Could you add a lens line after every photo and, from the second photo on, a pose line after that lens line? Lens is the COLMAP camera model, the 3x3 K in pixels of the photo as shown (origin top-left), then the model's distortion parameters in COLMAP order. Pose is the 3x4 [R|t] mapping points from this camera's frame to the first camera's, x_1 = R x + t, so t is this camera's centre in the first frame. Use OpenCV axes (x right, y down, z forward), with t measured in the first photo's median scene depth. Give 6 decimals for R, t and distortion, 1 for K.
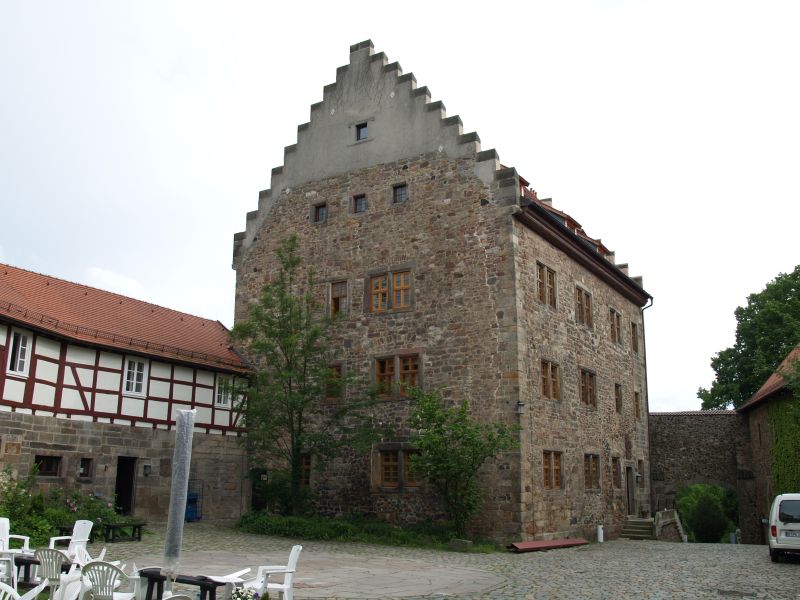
lens RADIAL K [[778.0, 0, 400.0], [0, 778.0, 300.0], [0, 0, 1]] dist [-0.063331, -0.002559]
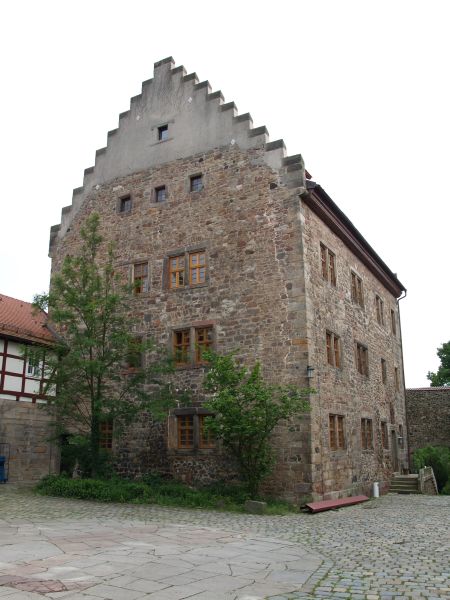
lens RADIAL K [[542.9, 0, 225.0], [0, 542.9, 300.0], [0, 0, 1]] dist [-0.082377, 0.004234]
pose [[0.998786, 0.003517, 0.049124, 0.003755], [-0.001686, 0.999304, -0.037258, 0.060720], [-0.049221, 0.037130, 0.998098, 0.240130]]
